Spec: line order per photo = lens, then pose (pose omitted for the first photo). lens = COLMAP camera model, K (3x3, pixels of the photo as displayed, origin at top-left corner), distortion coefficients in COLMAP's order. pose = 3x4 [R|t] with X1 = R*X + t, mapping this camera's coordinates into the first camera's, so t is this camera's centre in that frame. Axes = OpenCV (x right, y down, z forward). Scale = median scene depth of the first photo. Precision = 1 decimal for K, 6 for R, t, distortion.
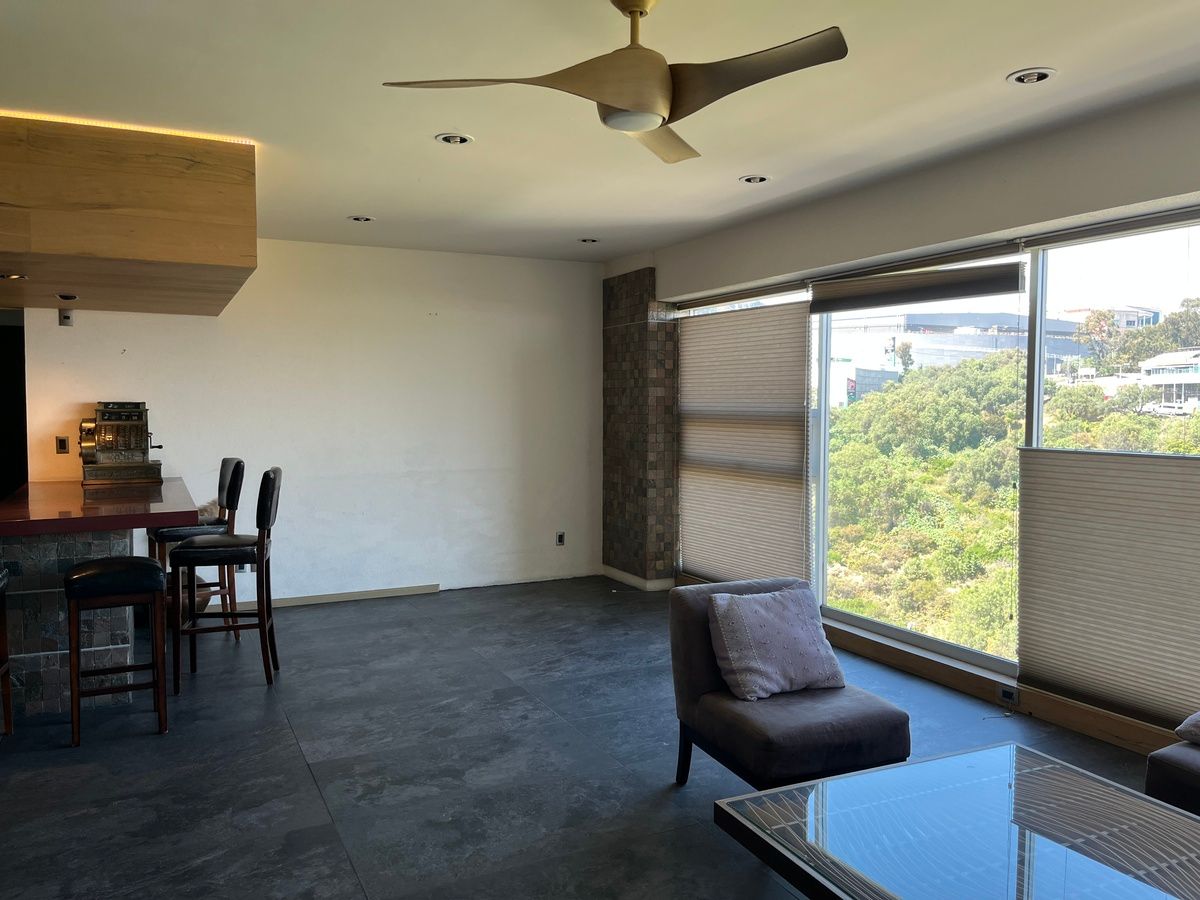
lens RADIAL K [[912.6, 0, 588.0], [0, 912.6, 449.4], [0, 0, 1]] dist [0.011471, -0.018813]
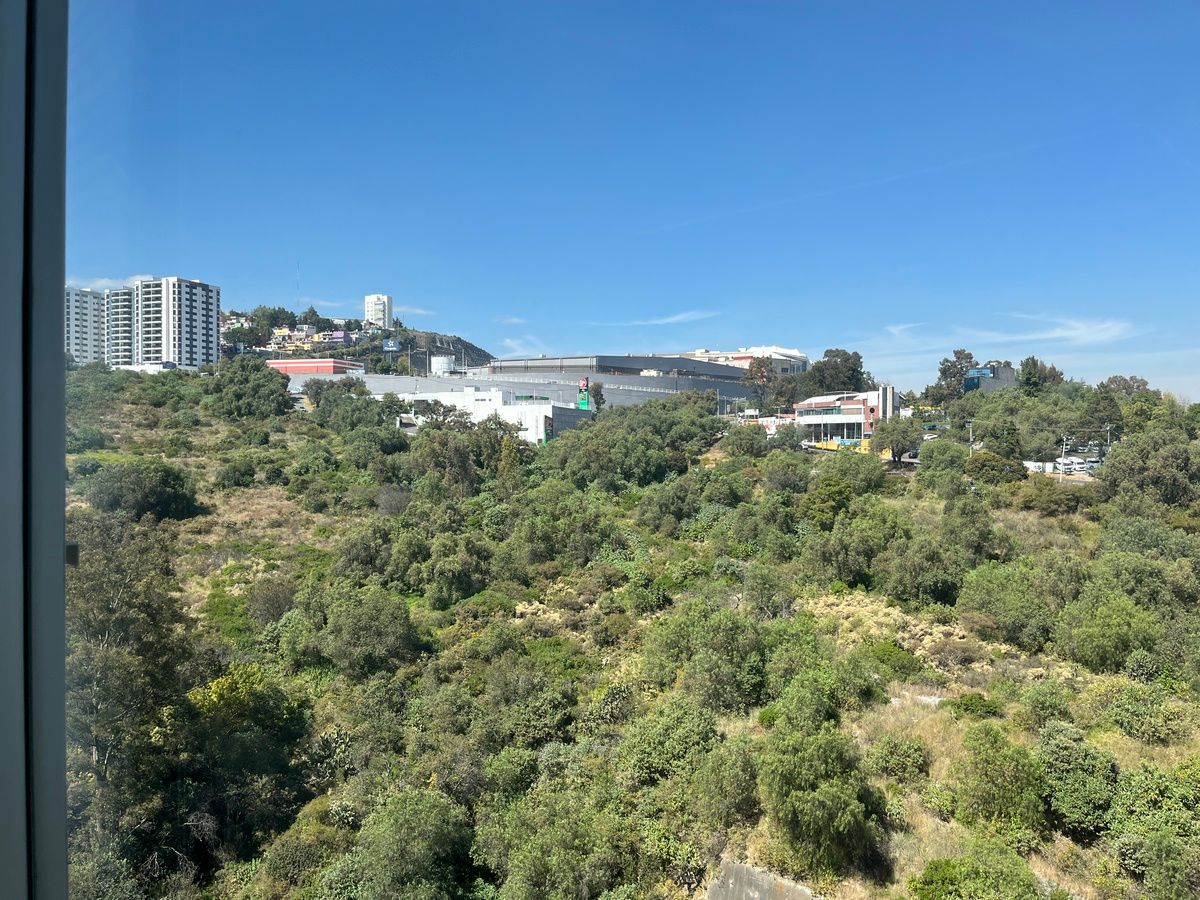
lens RADIAL K [[912.6, 0, 600.1], [0, 912.6, 447.9], [0, 0, 1]] dist [0.011471, -0.018813]
pose [[0.944189, -0.001060, 0.329403, 0.008635], [0.014890, 0.999110, -0.039465, -0.001144], [-0.329068, 0.042167, 0.943364, 0.023099]]
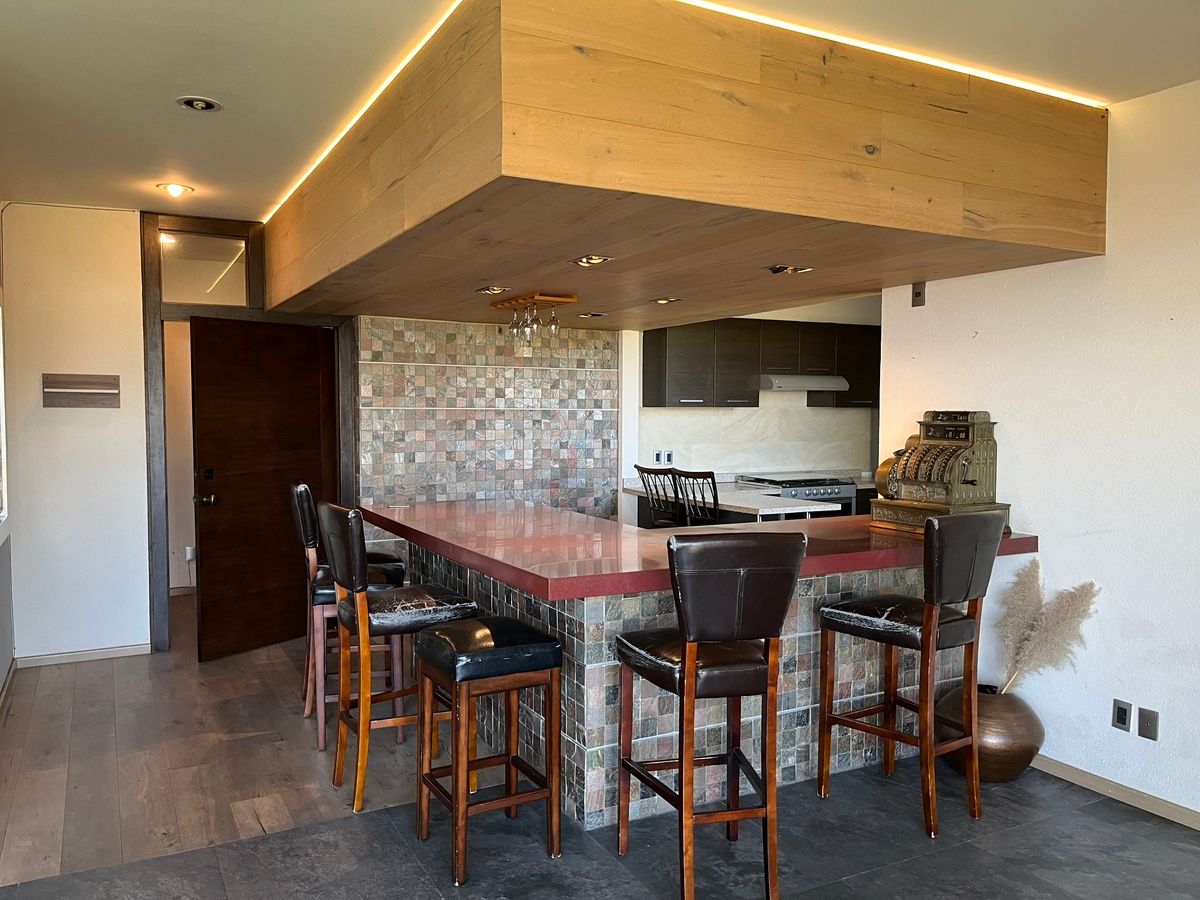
lens RADIAL K [[912.6, 0, 597.7], [0, 912.6, 454.1], [0, 0, 1]] dist [0.011471, -0.018813]
pose [[0.031296, 0.045562, -0.998471, 0.211208], [-0.056317, 0.997454, 0.043751, -0.051120], [0.997922, 0.054862, 0.033782, 1.047818]]
